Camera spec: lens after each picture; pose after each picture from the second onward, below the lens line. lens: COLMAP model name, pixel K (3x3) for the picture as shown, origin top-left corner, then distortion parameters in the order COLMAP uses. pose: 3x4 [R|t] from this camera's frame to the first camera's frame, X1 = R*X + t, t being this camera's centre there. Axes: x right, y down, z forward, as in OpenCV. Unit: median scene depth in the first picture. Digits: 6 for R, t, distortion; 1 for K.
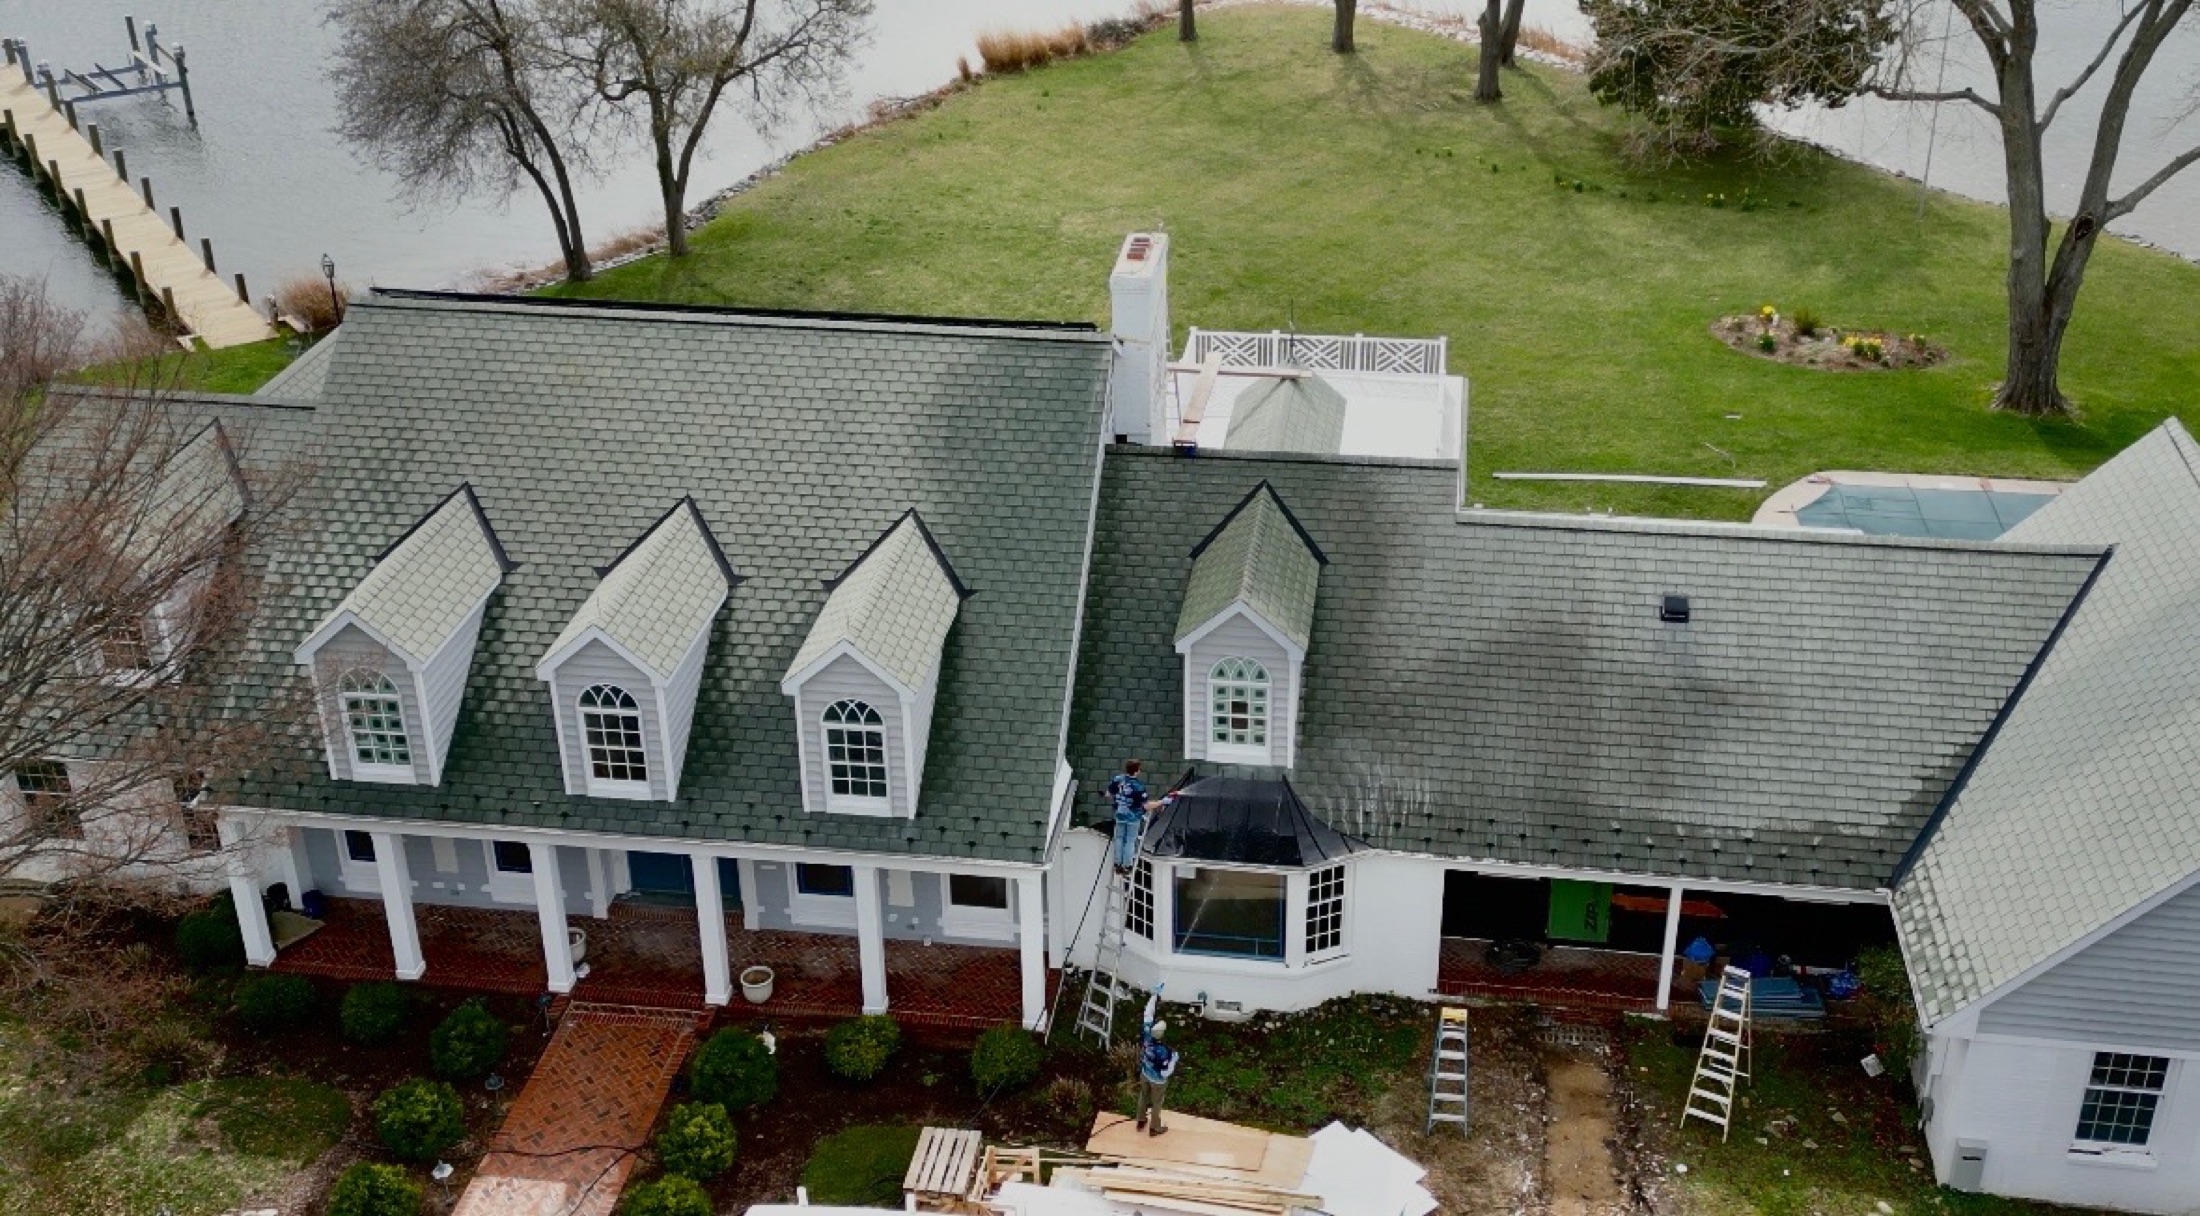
lens RADIAL K [[2213.7, 0, 1101.7], [0, 2213.7, 608.5], [0, 0, 1]] dist [0.006699, 0.000000]
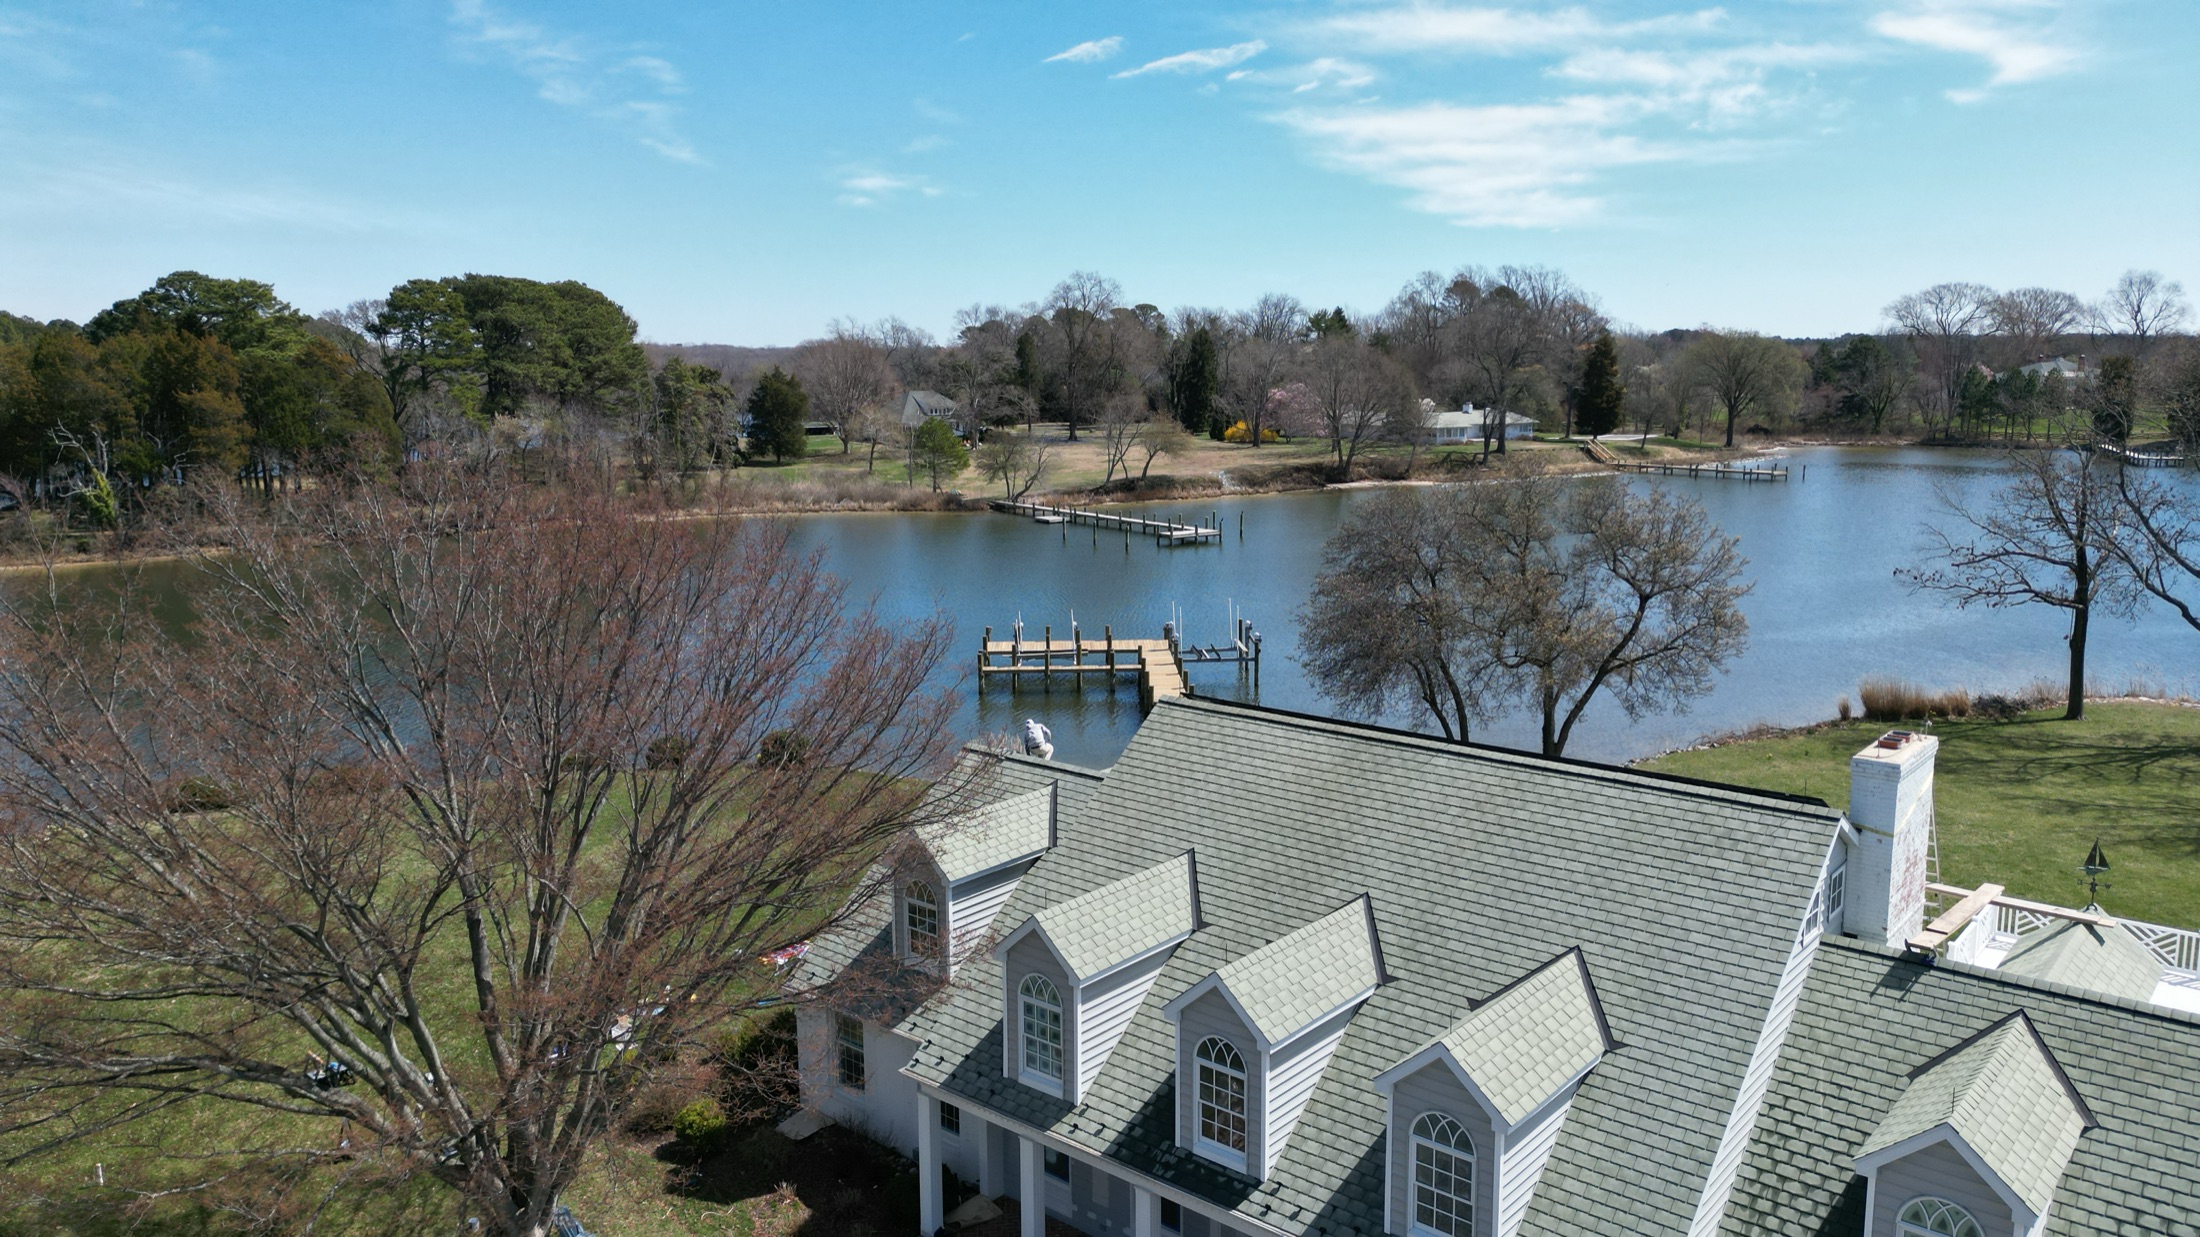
lens RADIAL K [[1488.0, 0, 1098.3], [0, 1488.0, 609.5], [0, 0, 1]] dist [-0.002415, -0.007655]
pose [[0.833746, 0.081461, -0.546106, 0.075543], [-0.262081, 0.928925, -0.261558, 0.039514], [0.485985, 0.361197, 0.795836, 0.321119]]
